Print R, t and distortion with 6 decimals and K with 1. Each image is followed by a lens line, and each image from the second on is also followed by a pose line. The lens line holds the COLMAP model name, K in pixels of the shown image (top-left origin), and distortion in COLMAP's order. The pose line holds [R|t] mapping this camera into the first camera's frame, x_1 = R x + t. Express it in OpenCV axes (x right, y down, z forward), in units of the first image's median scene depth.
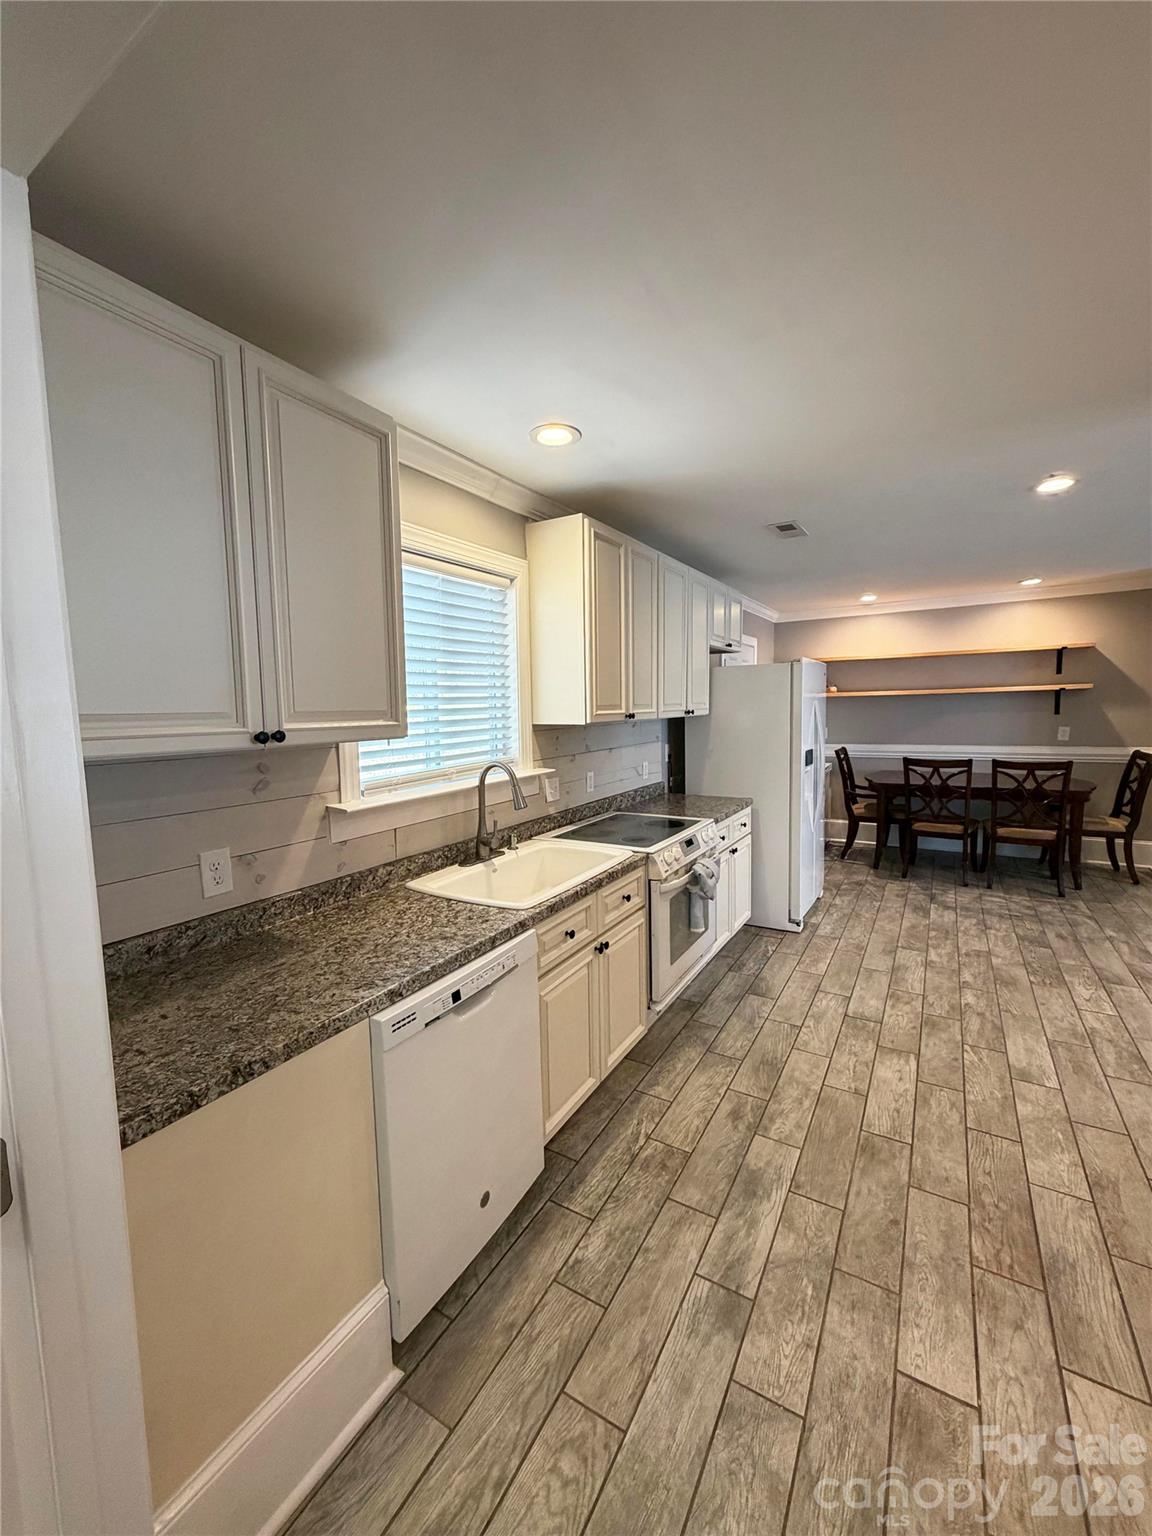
lens RADIAL K [[610.8, 0, 575.6], [0, 610.8, 762.9], [0, 0, 1]] dist [-0.000282, 0.000337]
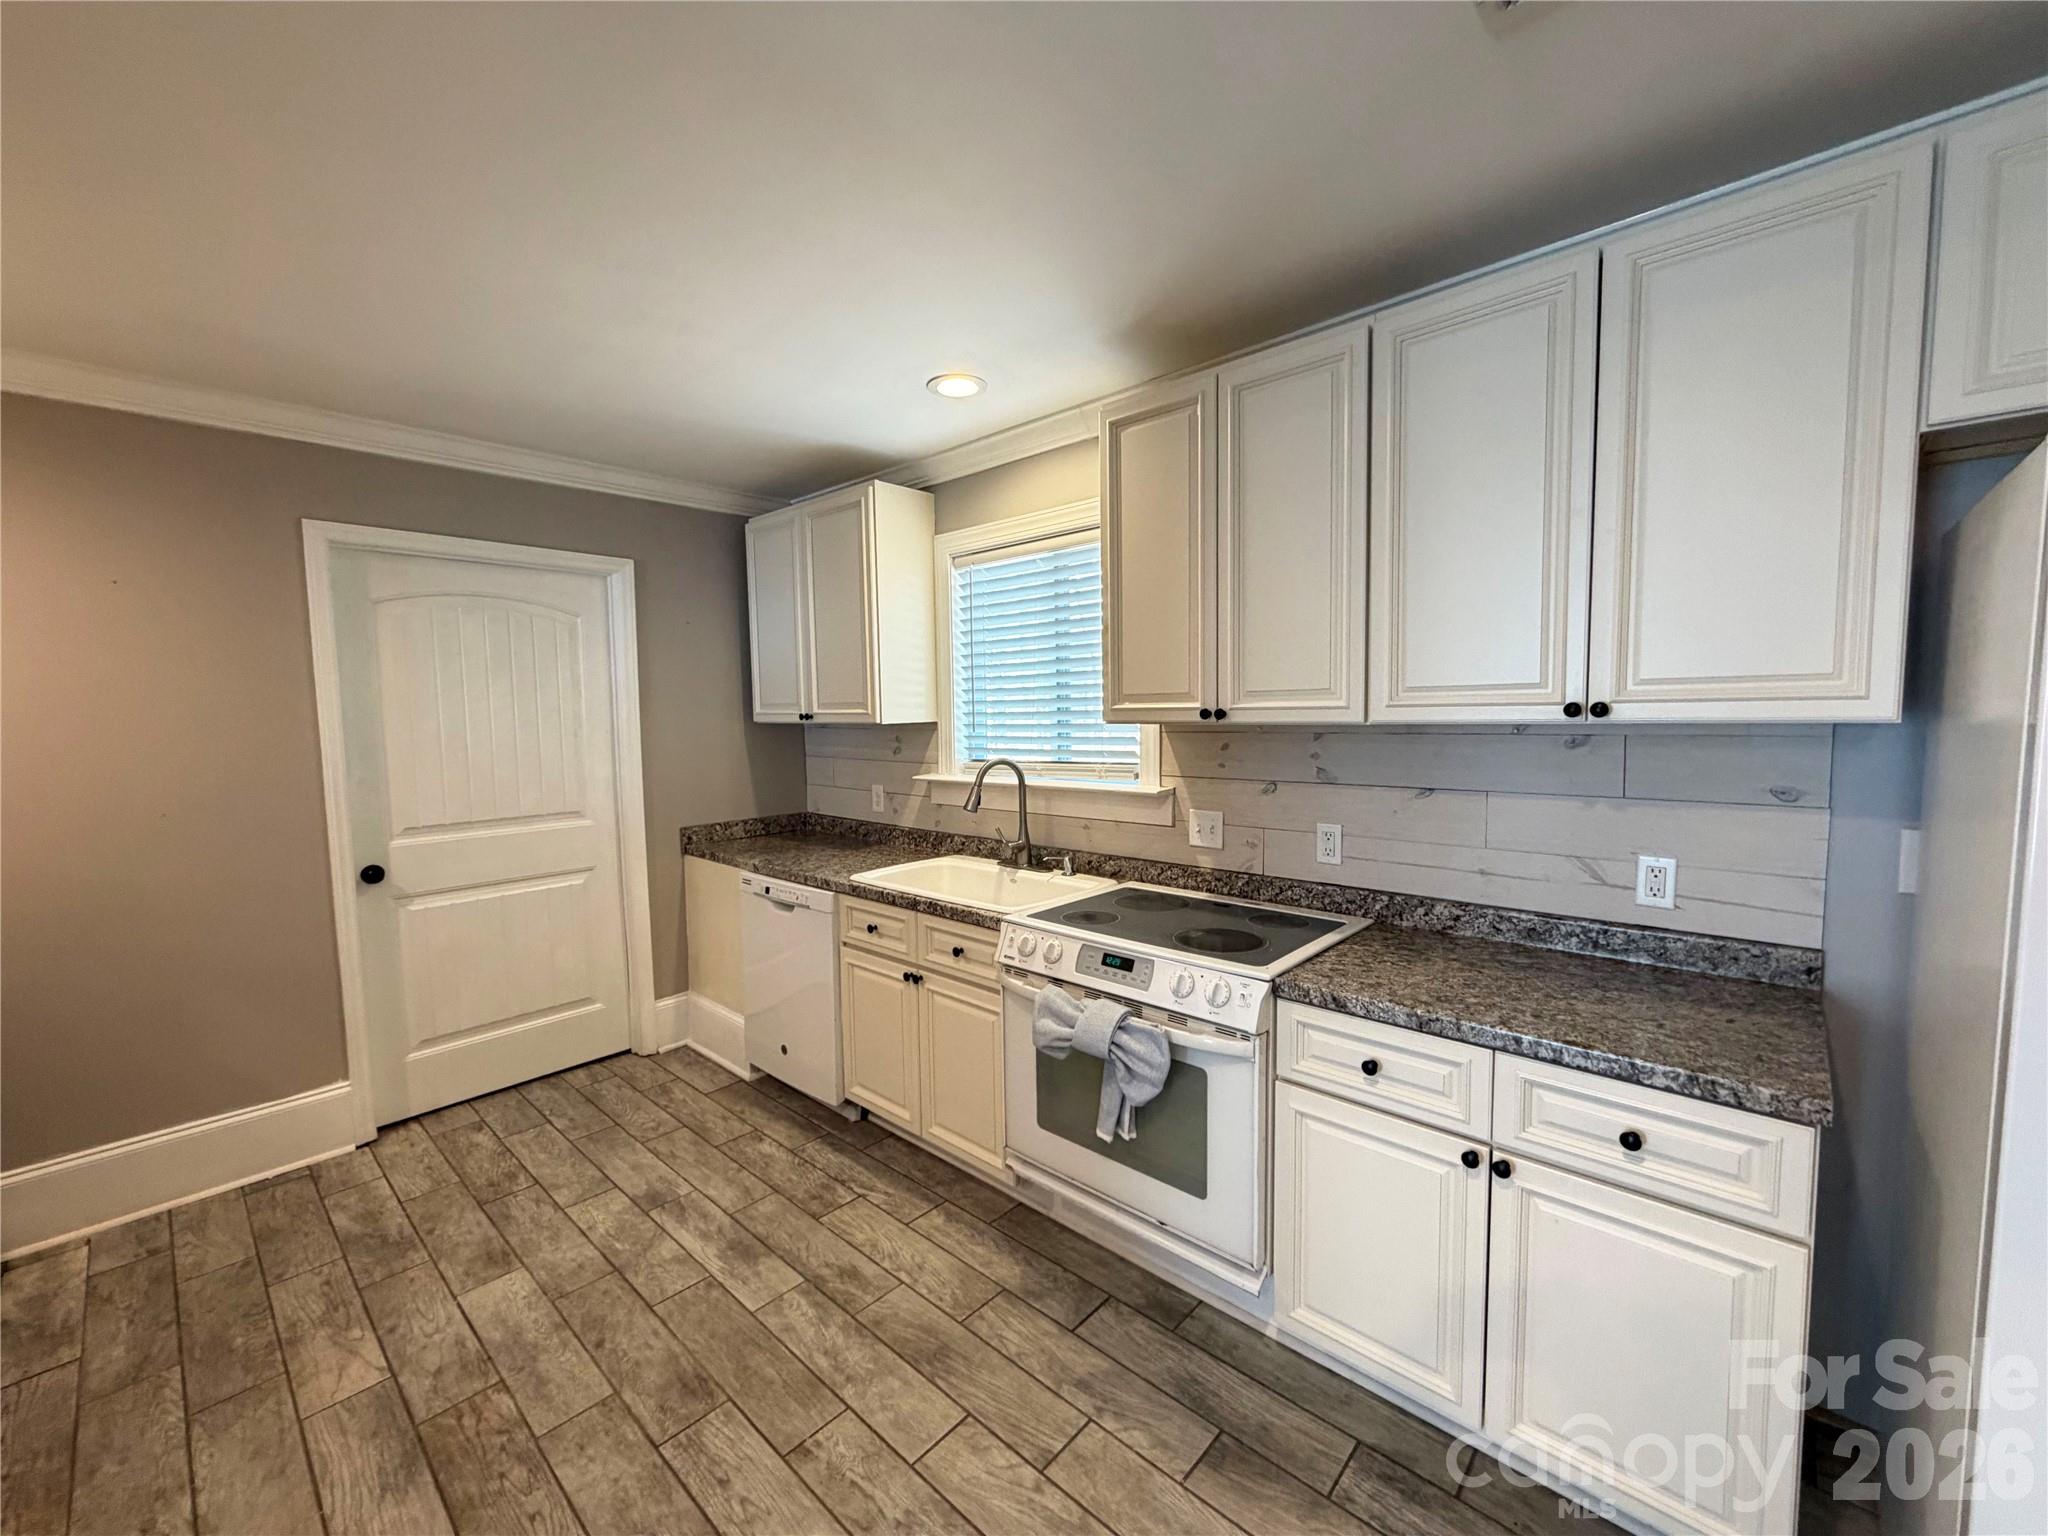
lens RADIAL K [[814.4, 0, 1020.6], [0, 814.4, 770.3], [0, 0, 1]] dist [-0.000282, 0.000337]
pose [[-0.199499, 0.096528, -0.975132, 0.919351], [-0.073676, 0.990842, 0.113156, -0.108693], [0.977124, 0.094418, -0.190560, 1.110542]]
